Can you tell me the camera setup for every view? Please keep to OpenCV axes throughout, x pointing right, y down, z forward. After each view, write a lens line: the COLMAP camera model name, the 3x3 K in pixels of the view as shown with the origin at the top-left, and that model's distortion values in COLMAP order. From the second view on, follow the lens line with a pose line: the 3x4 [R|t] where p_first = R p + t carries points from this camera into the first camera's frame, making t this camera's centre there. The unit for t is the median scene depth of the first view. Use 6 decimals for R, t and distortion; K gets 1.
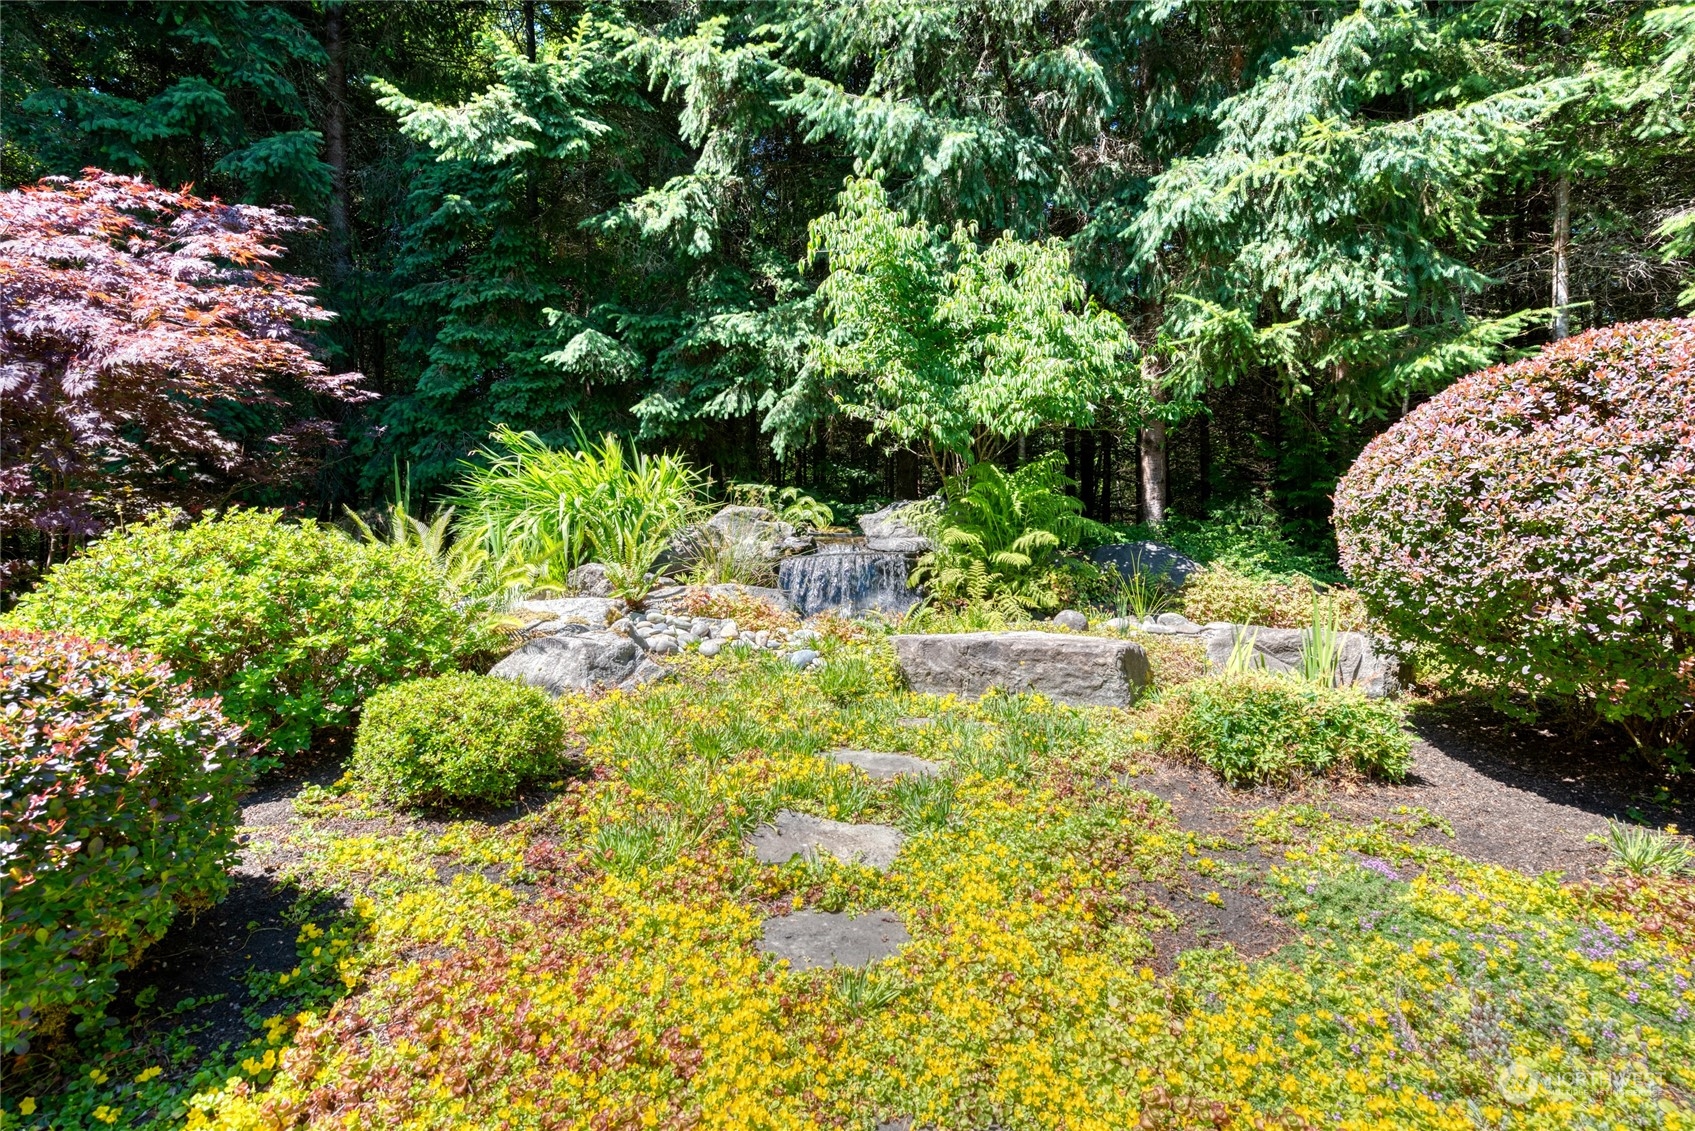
lens RADIAL K [[778.5, 0, 849.4], [0, 778.5, 596.8], [0, 0, 1]] dist [0.008168, -0.001890]
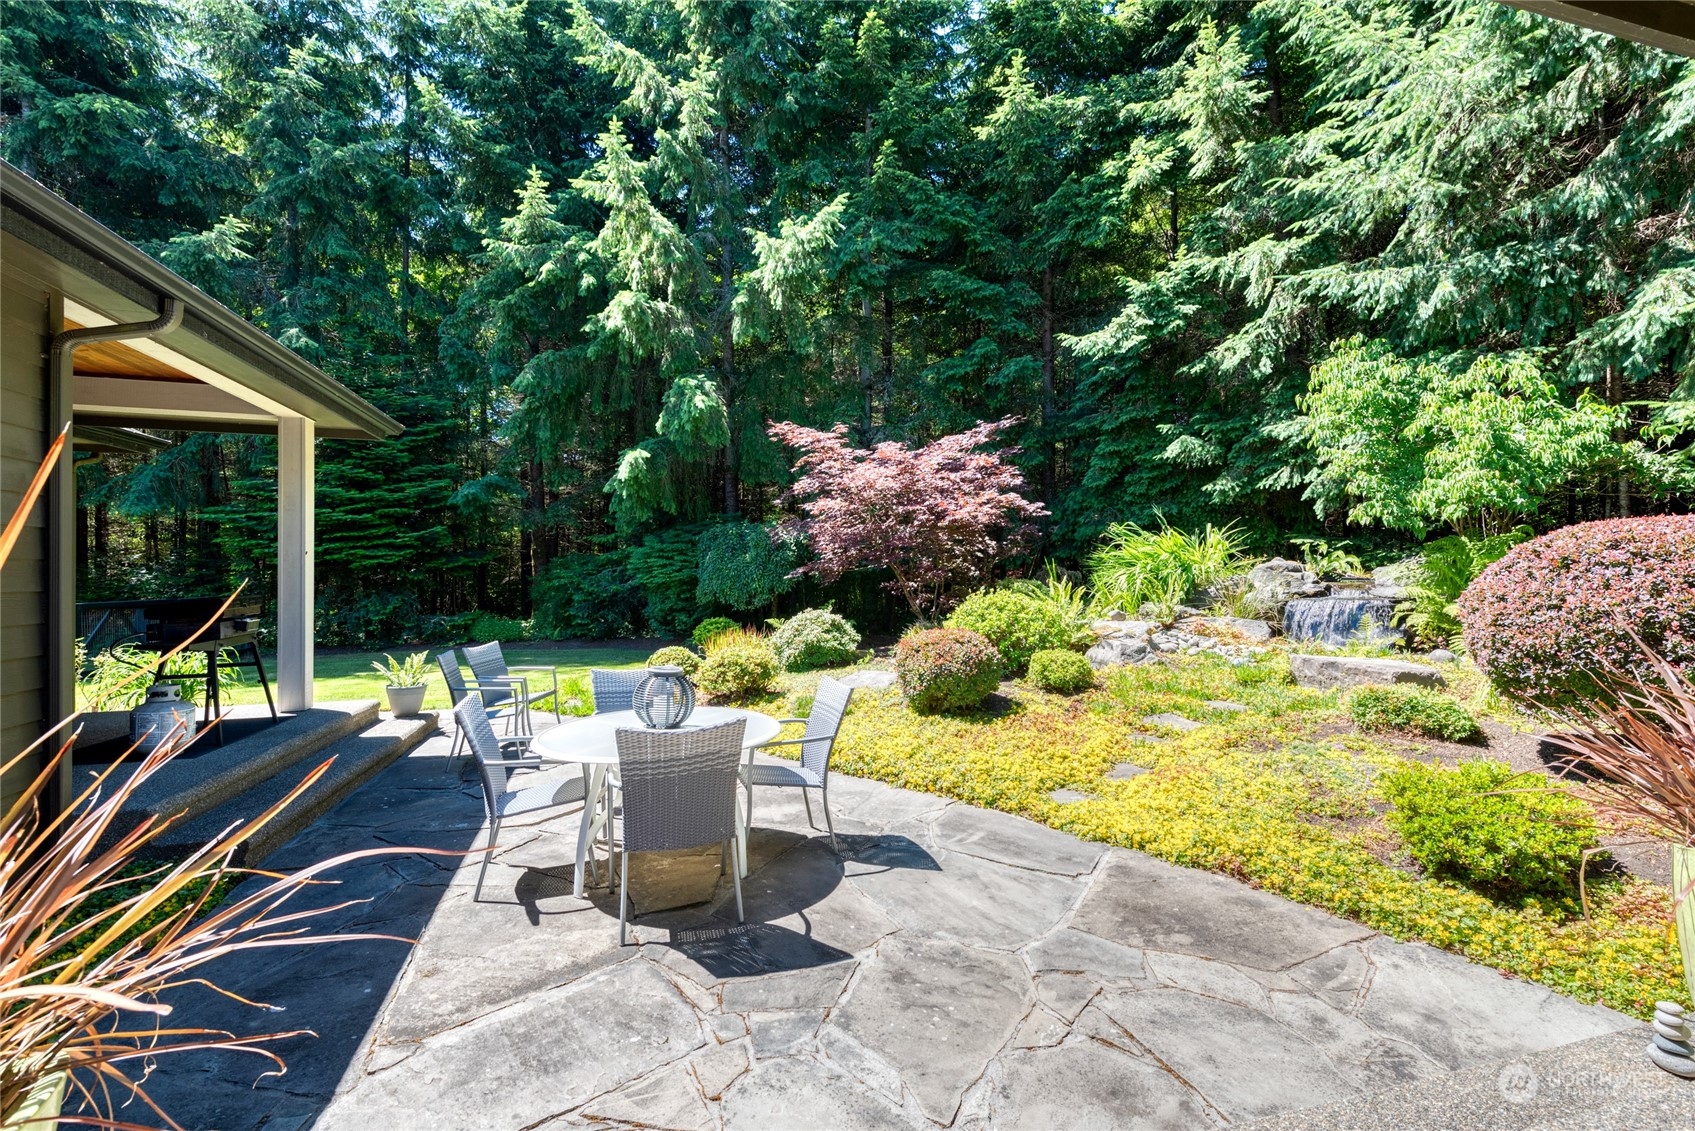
lens RADIAL K [[746.3, 0, 847.5], [0, 746.3, 570.1], [0, 0, 1]] dist [0.003556, 0.000289]
pose [[0.668037, 0.011598, -0.744037, 0.351163], [-0.039694, 0.999010, -0.020067, -0.036851], [0.743068, 0.042939, 0.667837, -0.494642]]
